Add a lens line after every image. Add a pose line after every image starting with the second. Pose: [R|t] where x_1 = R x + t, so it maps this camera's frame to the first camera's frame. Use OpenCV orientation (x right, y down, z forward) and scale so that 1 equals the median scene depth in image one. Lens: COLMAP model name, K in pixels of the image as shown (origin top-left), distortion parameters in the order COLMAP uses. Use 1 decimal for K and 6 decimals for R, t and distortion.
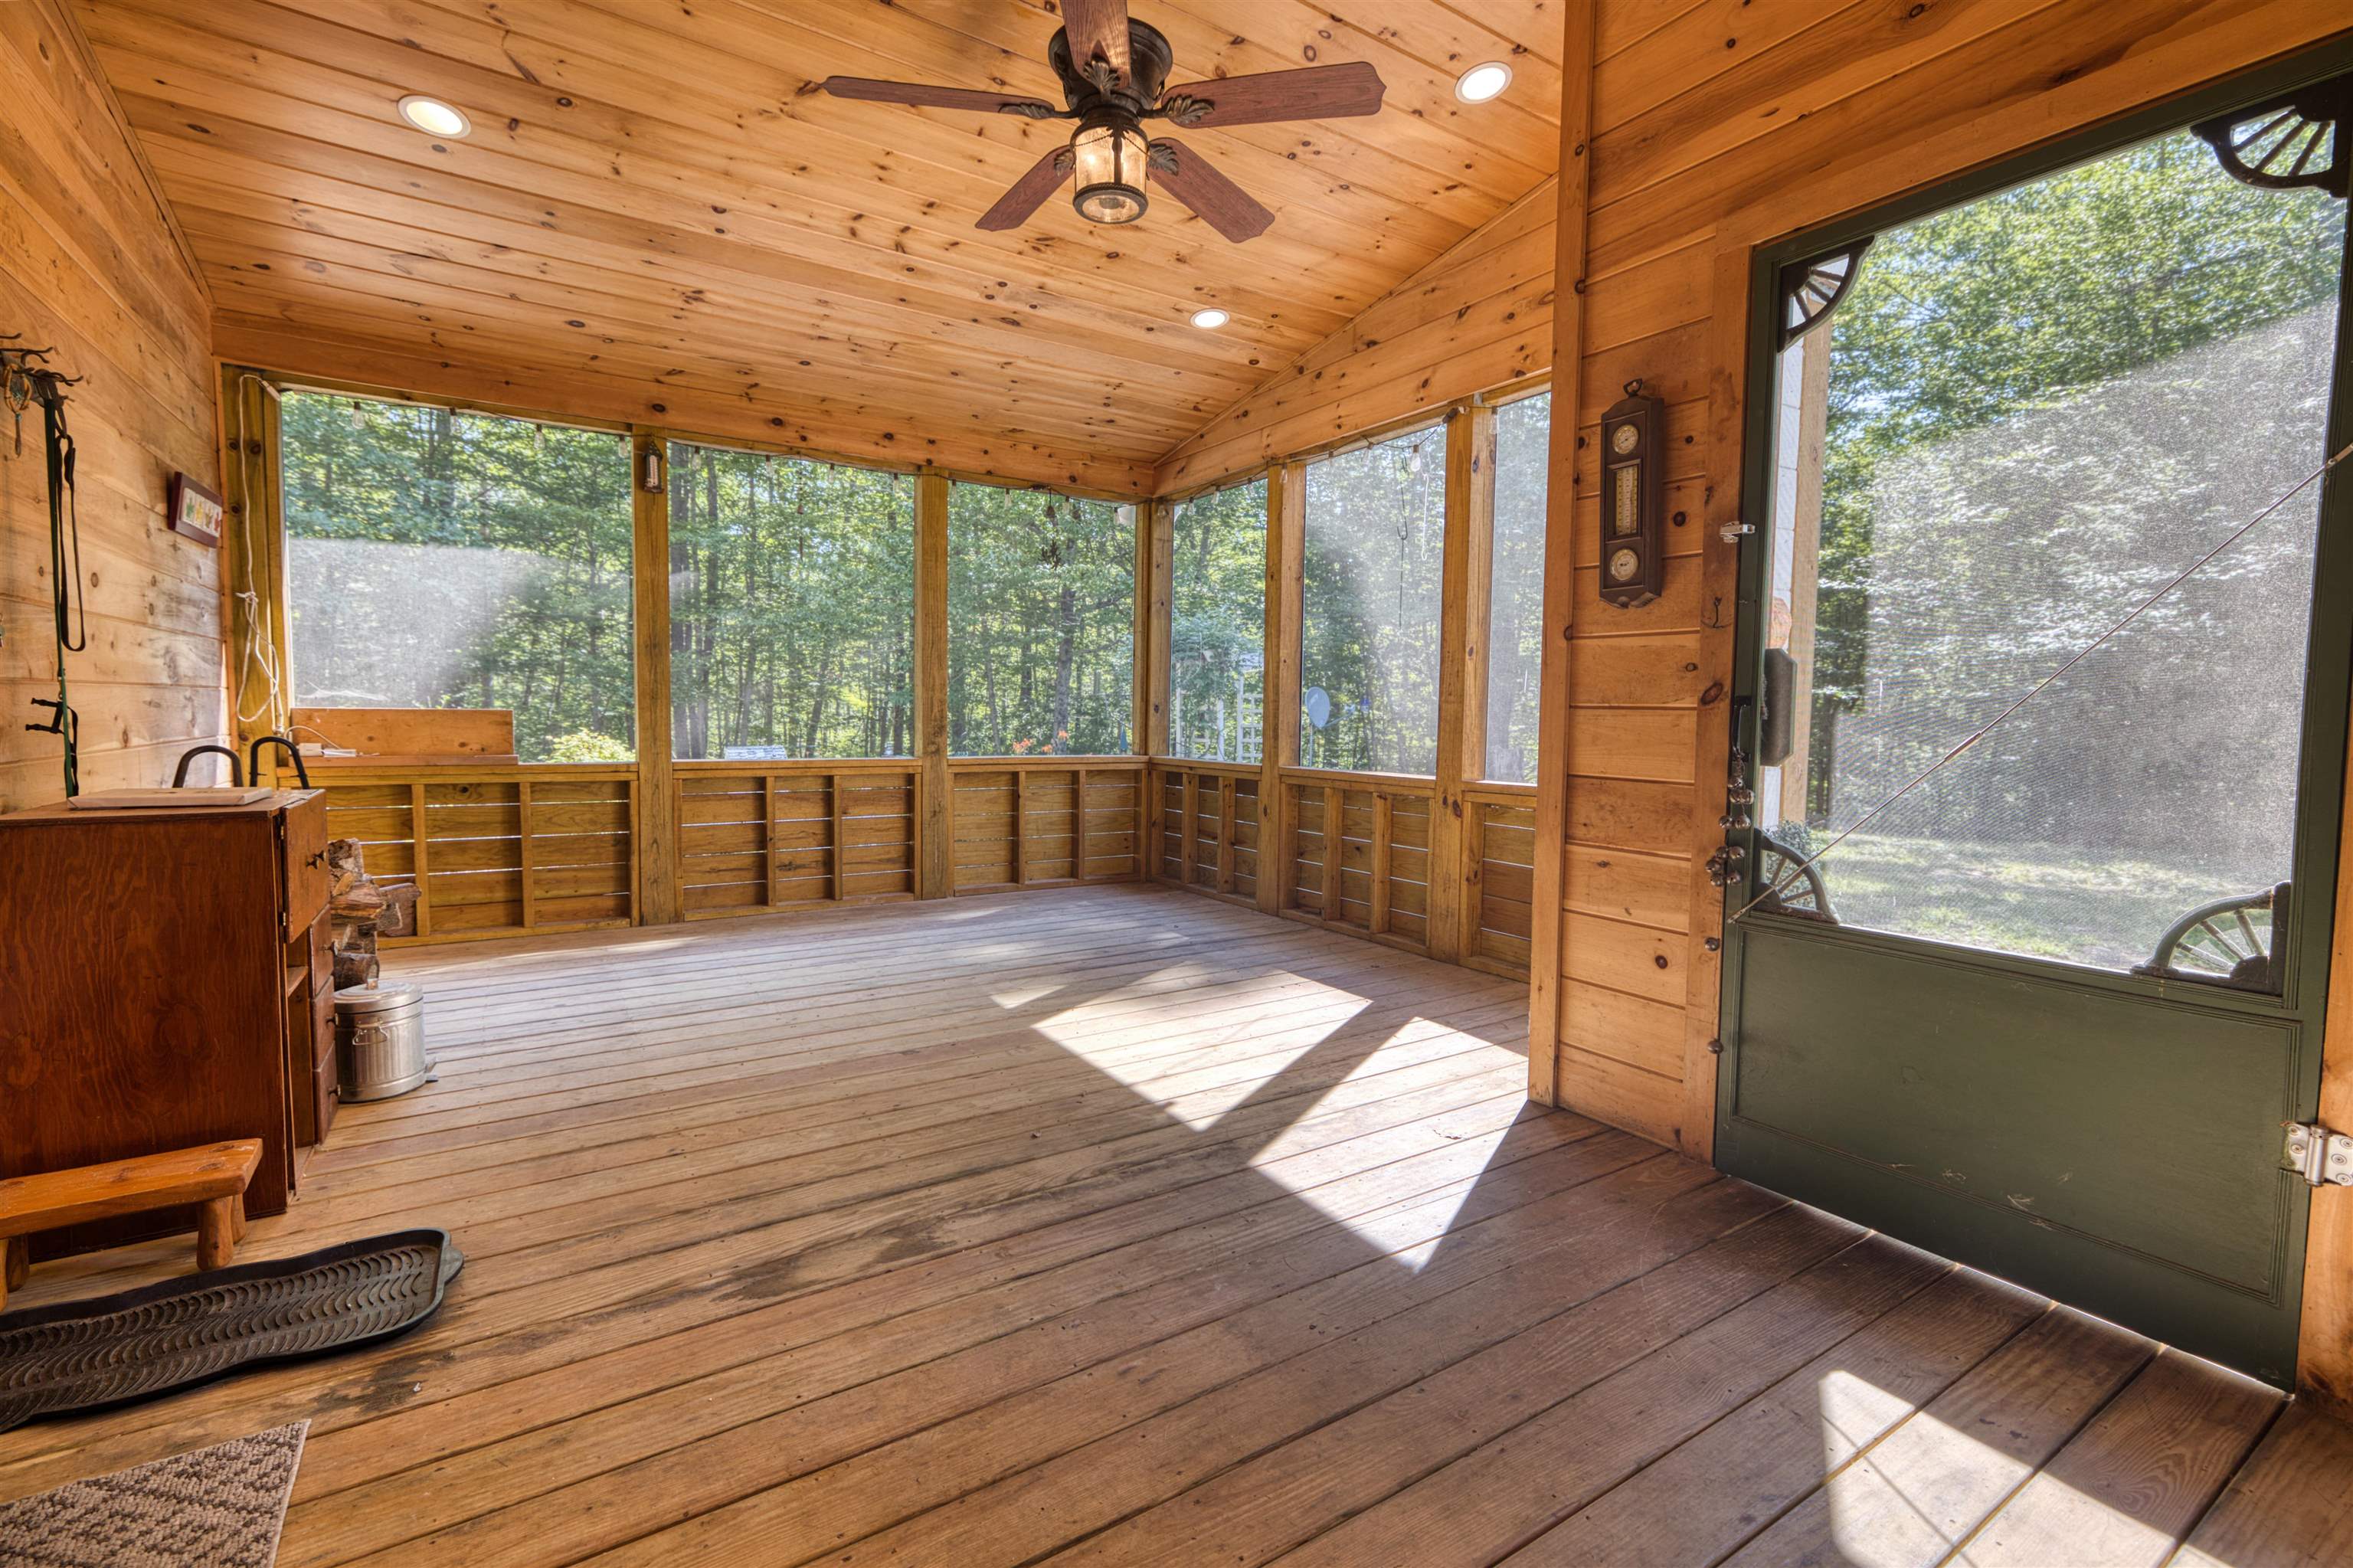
lens RADIAL K [[1023.8, 0, 1186.3], [0, 1023.8, 781.3], [0, 0, 1]] dist [-0.000880, 0.000471]
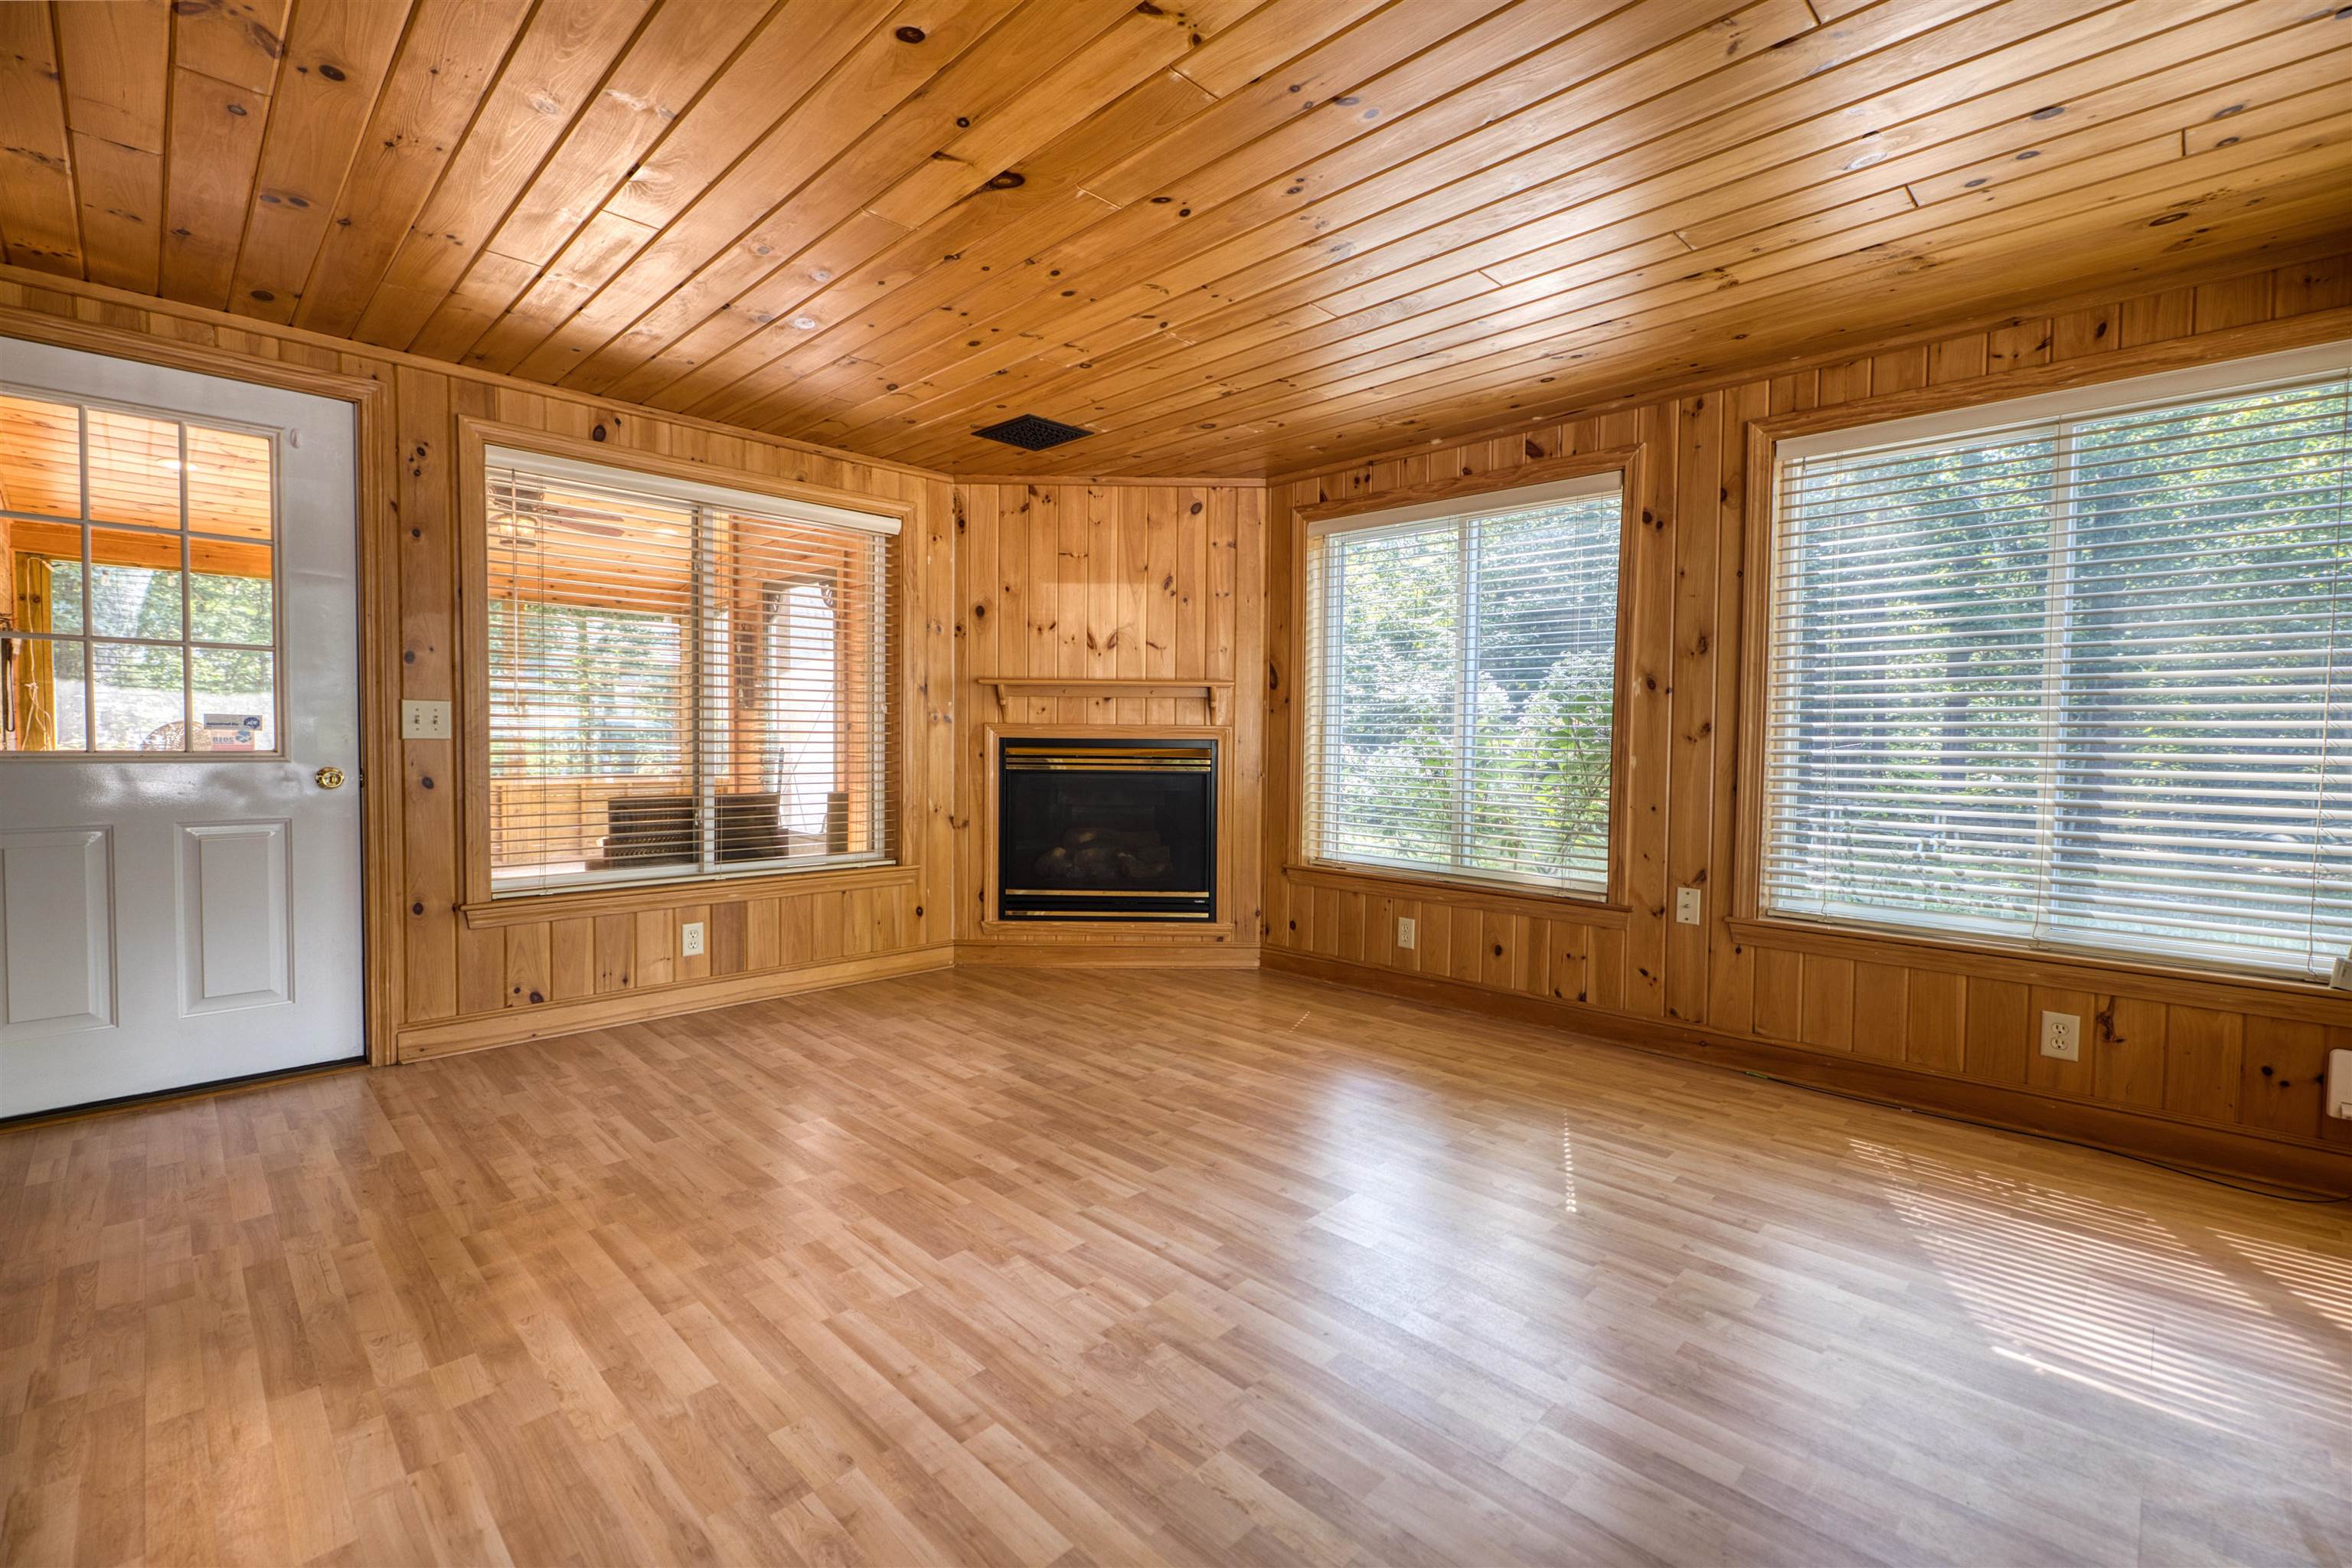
lens RADIAL K [[1023.4, 0, 1185.8], [0, 1023.4, 781.3], [0, 0, 1]] dist [-0.000880, 0.000471]
pose [[0.975826, -0.012444, 0.218196, 0.494842], [0.018968, 0.999433, -0.027831, 0.053898], [-0.217726, 0.031297, 0.975508, -0.902080]]
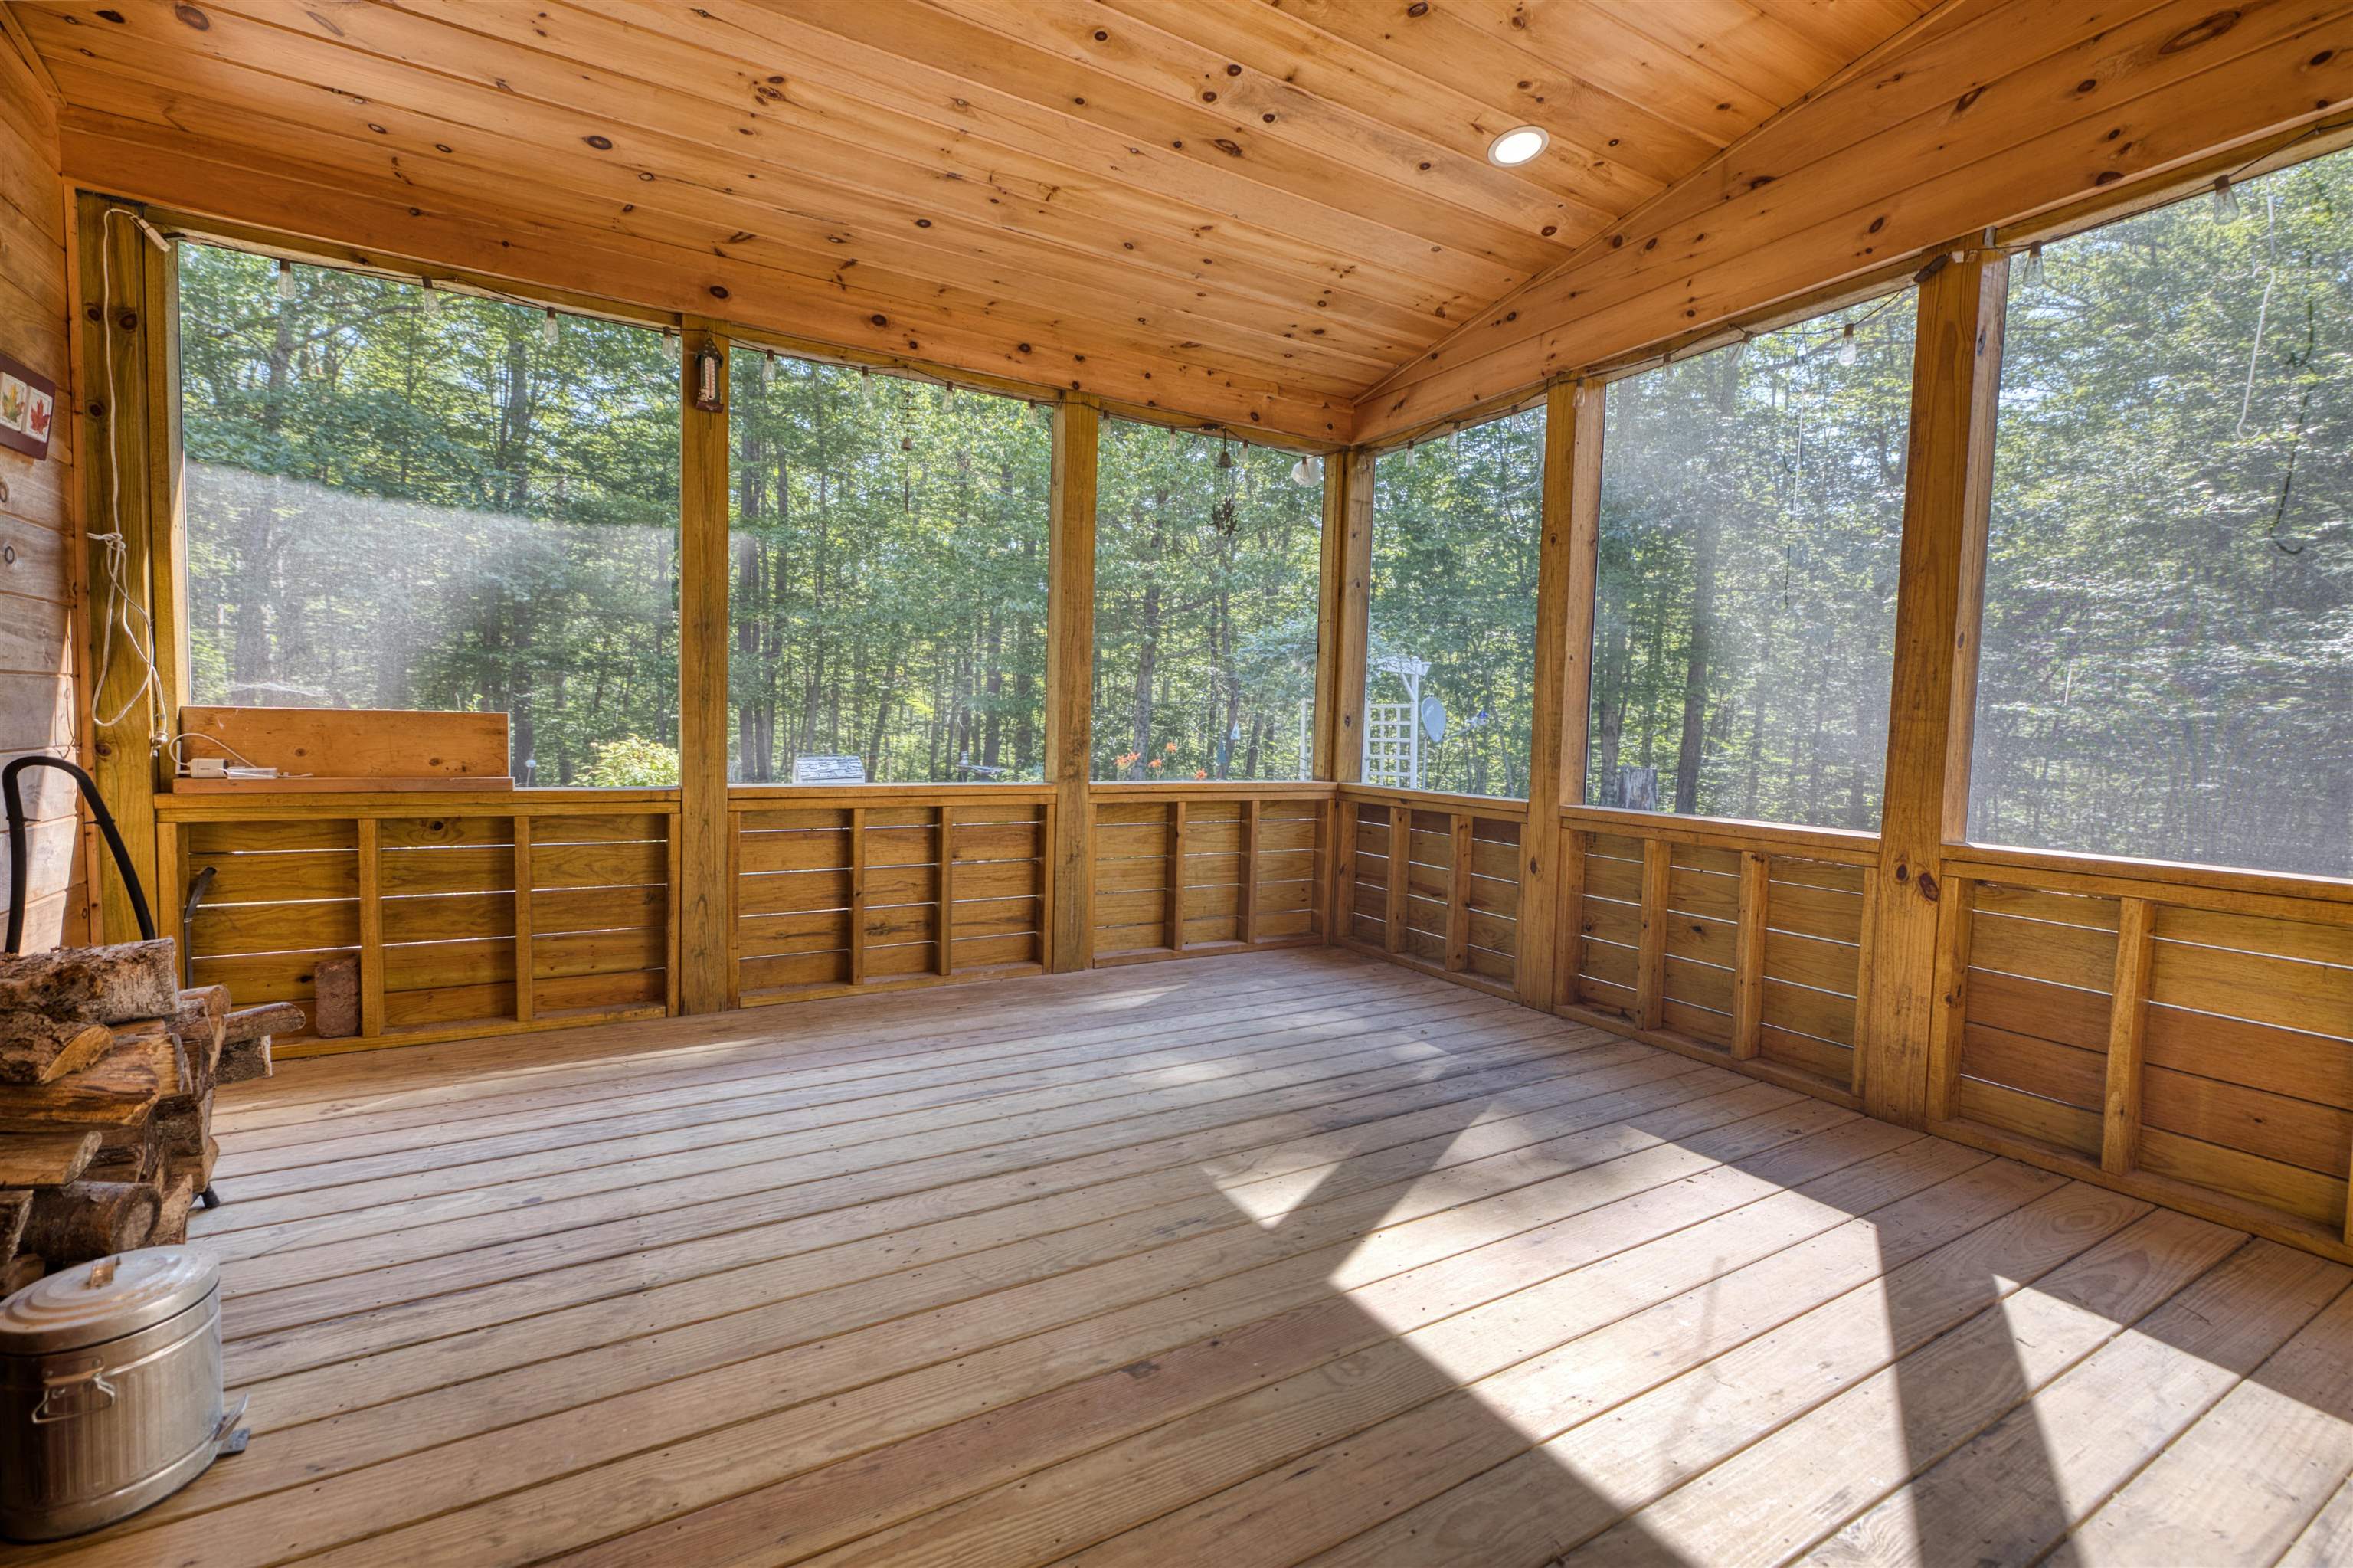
lens RADIAL K [[1004.1, 0, 1183.5], [0, 1004.1, 779.5], [0, 0, 1]] dist [-0.000248, 0.000003]
pose [[0.998719, 0.015565, -0.048146, -0.149212], [-0.015997, 0.999835, -0.008590, -0.023978], [0.048004, 0.009349, 0.998803, 0.312115]]
